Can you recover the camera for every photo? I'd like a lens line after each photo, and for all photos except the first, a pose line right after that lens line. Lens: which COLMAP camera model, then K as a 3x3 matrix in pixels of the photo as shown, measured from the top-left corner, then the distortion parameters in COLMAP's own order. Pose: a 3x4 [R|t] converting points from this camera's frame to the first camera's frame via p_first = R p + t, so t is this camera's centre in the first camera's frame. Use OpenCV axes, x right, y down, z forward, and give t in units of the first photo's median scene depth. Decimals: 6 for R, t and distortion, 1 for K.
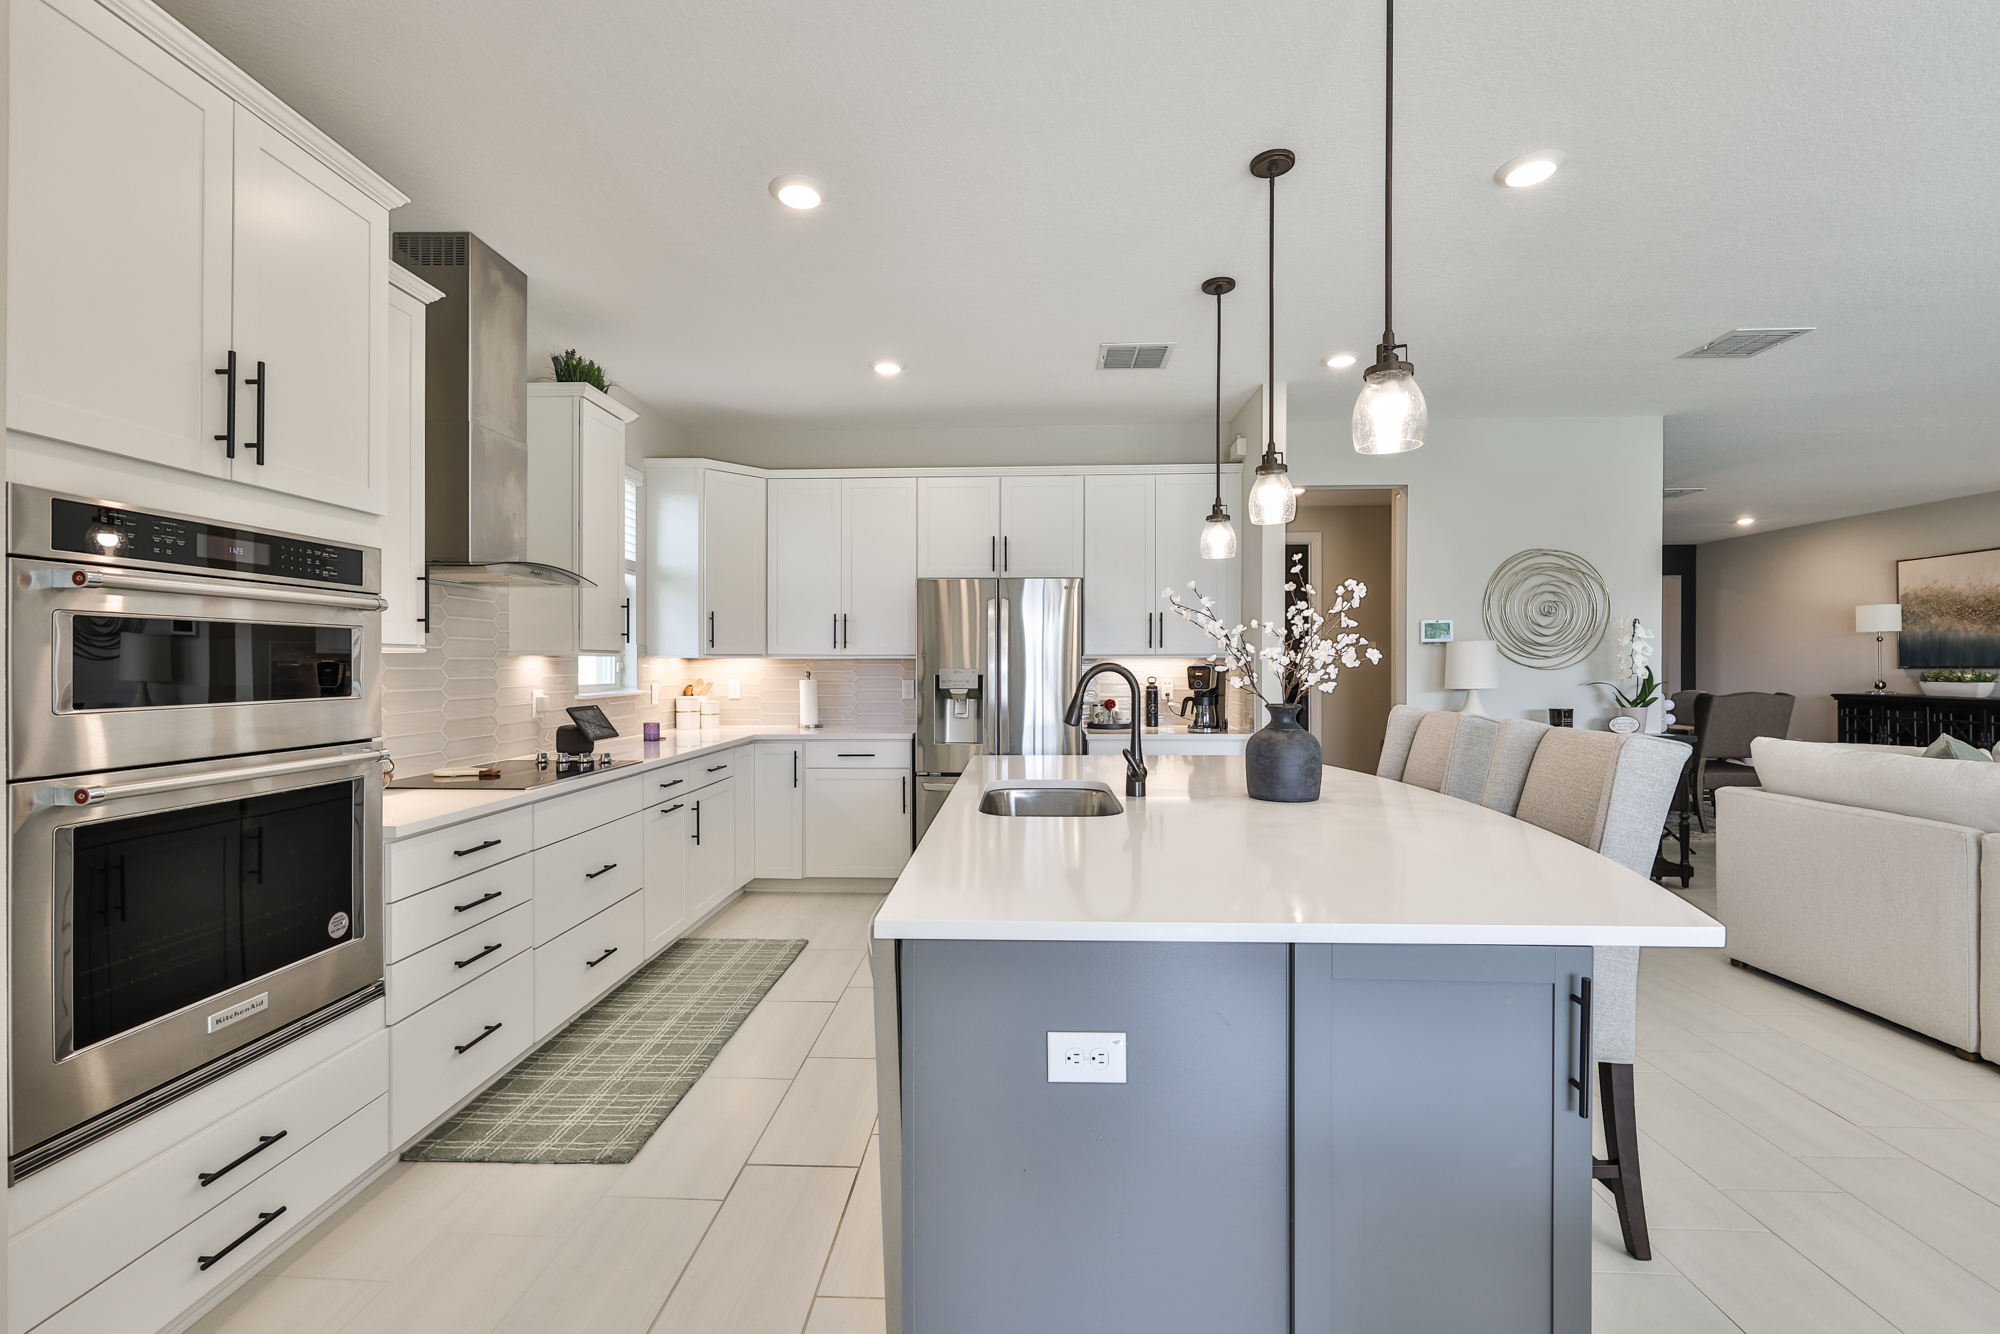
lens RADIAL K [[846.9, 0, 990.2], [0, 846.9, 670.3], [0, 0, 1]] dist [-0.002335, 0.000160]
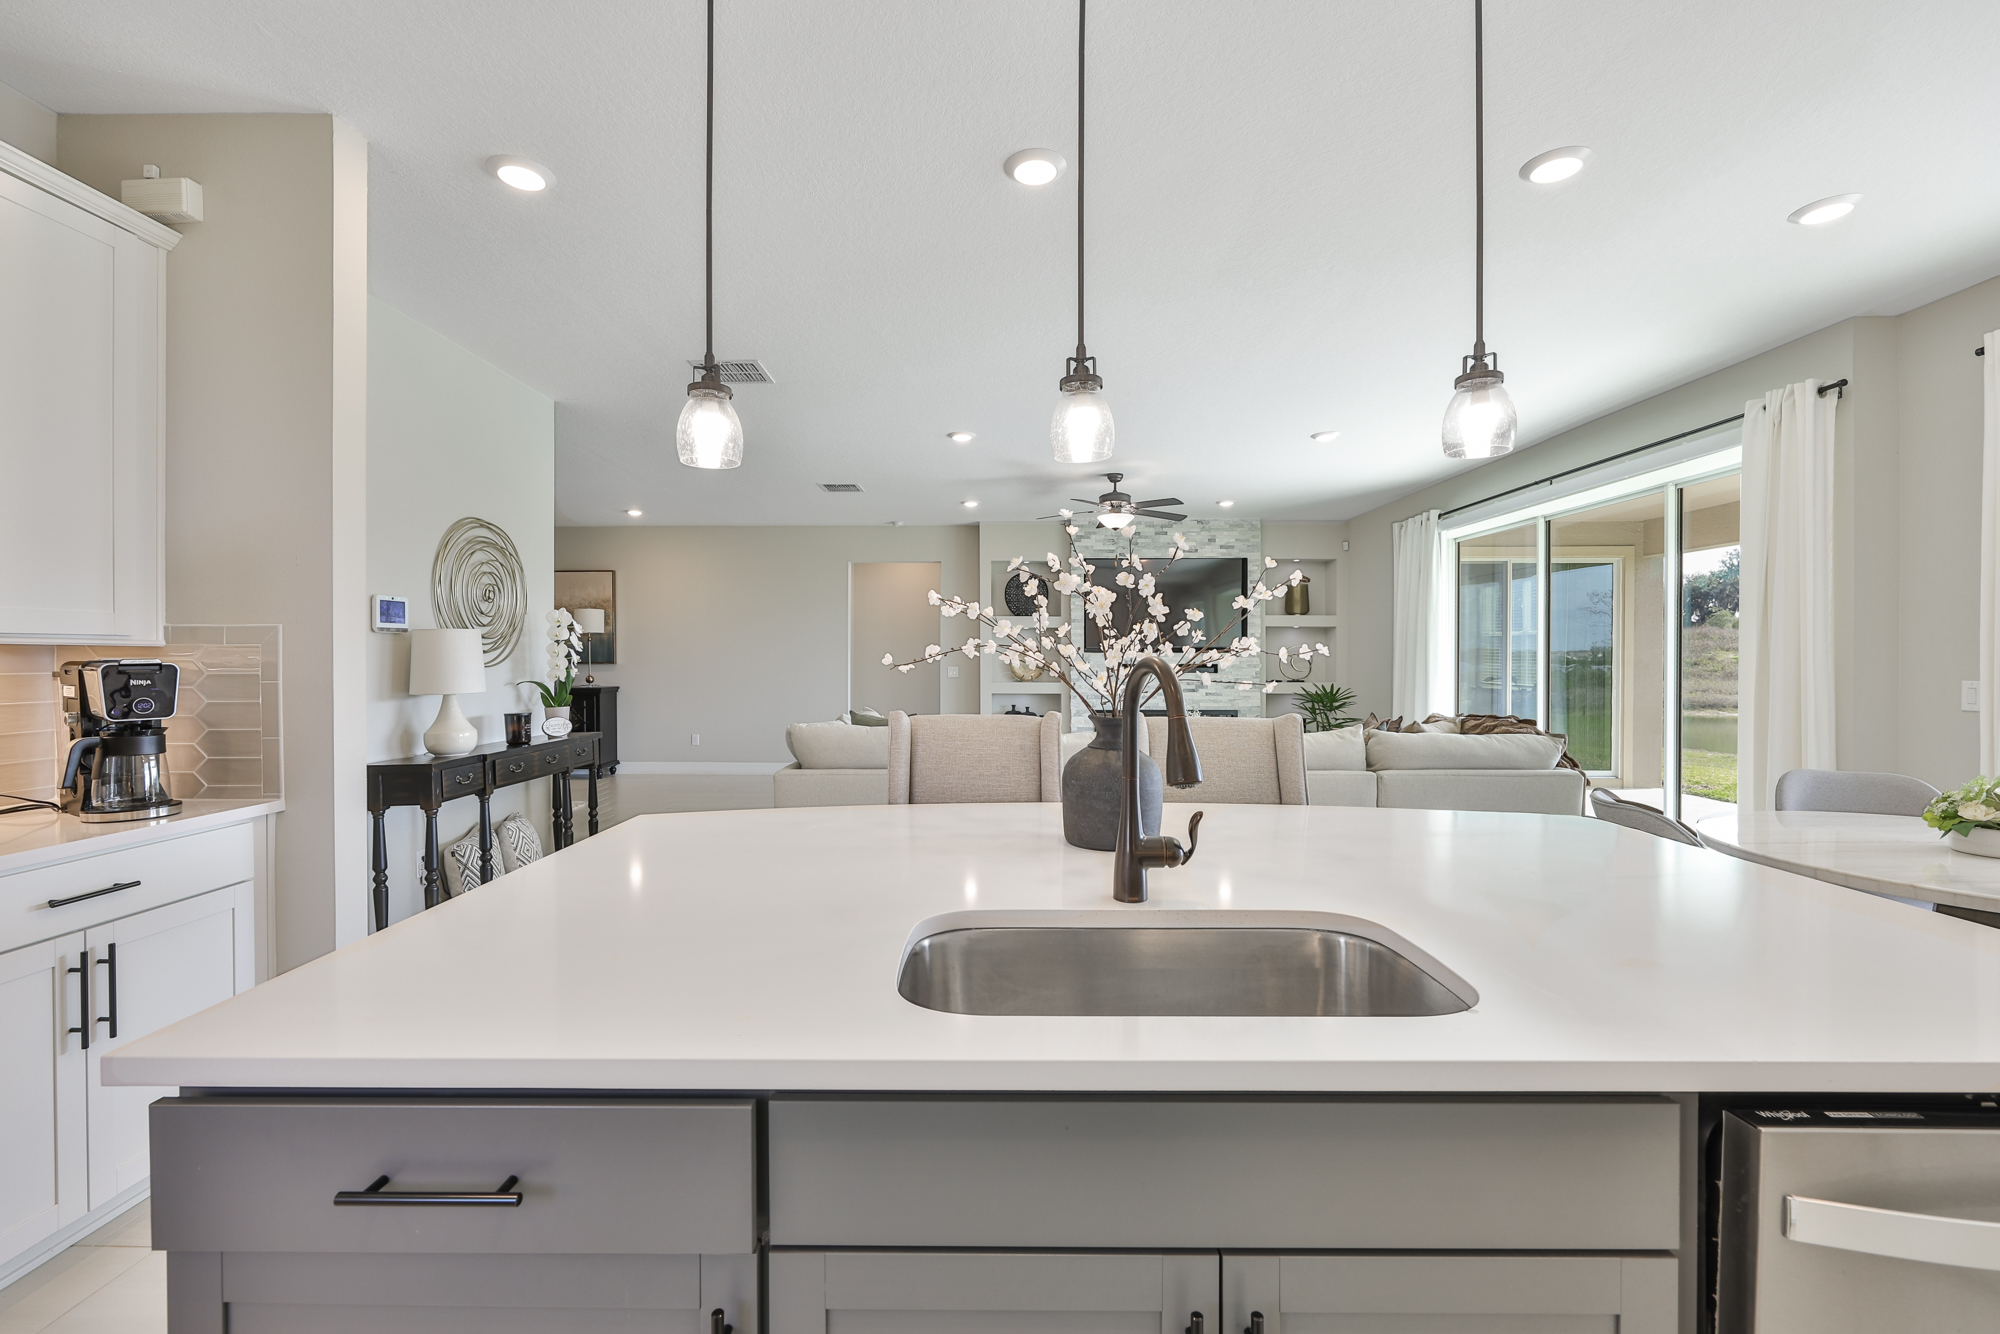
lens RADIAL K [[846.9, 0, 995.8], [0, 846.9, 669.2], [0, 0, 1]] dist [-0.002335, 0.000160]
pose [[-0.037506, -0.009310, 0.999253, -0.185417], [0.005434, 0.999940, 0.009521, -0.003773], [-0.999282, 0.005787, -0.037453, 0.536633]]
